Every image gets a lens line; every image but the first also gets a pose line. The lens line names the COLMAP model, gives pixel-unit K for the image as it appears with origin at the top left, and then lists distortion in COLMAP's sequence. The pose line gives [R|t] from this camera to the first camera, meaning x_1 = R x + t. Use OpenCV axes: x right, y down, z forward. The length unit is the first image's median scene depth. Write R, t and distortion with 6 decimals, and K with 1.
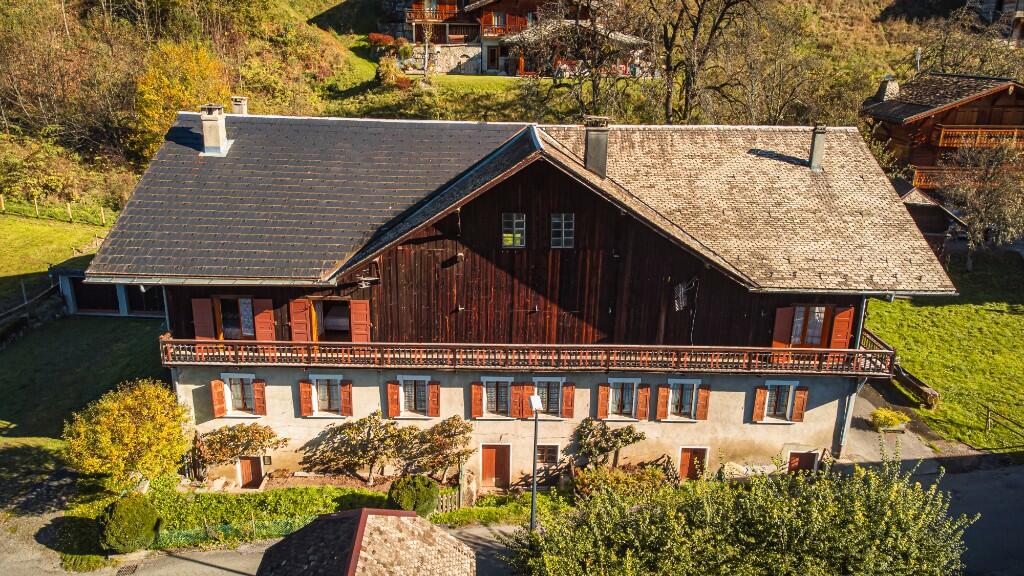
lens RADIAL K [[771.4, 0, 503.8], [0, 771.4, 287.4], [0, 0, 1]] dist [0.023908, 0.045592]
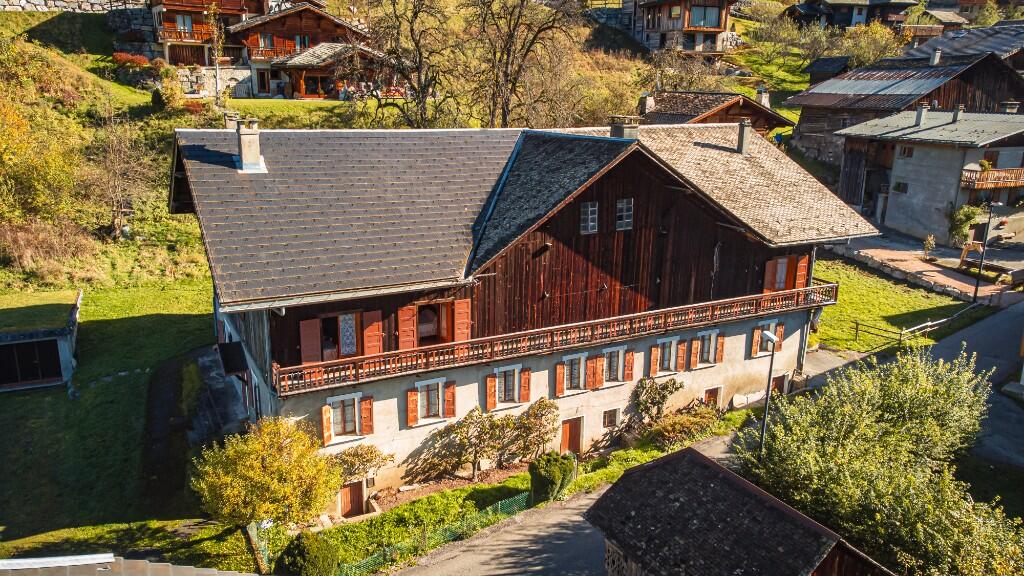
lens RADIAL K [[771.4, 0, 503.8], [0, 771.4, 287.4], [0, 0, 1]] dist [0.023908, 0.045592]
pose [[0.887716, -0.124315, 0.443289, -0.563425], [0.141244, 0.989961, -0.005229, 0.013290], [-0.438189, 0.067254, 0.896363, 0.055766]]
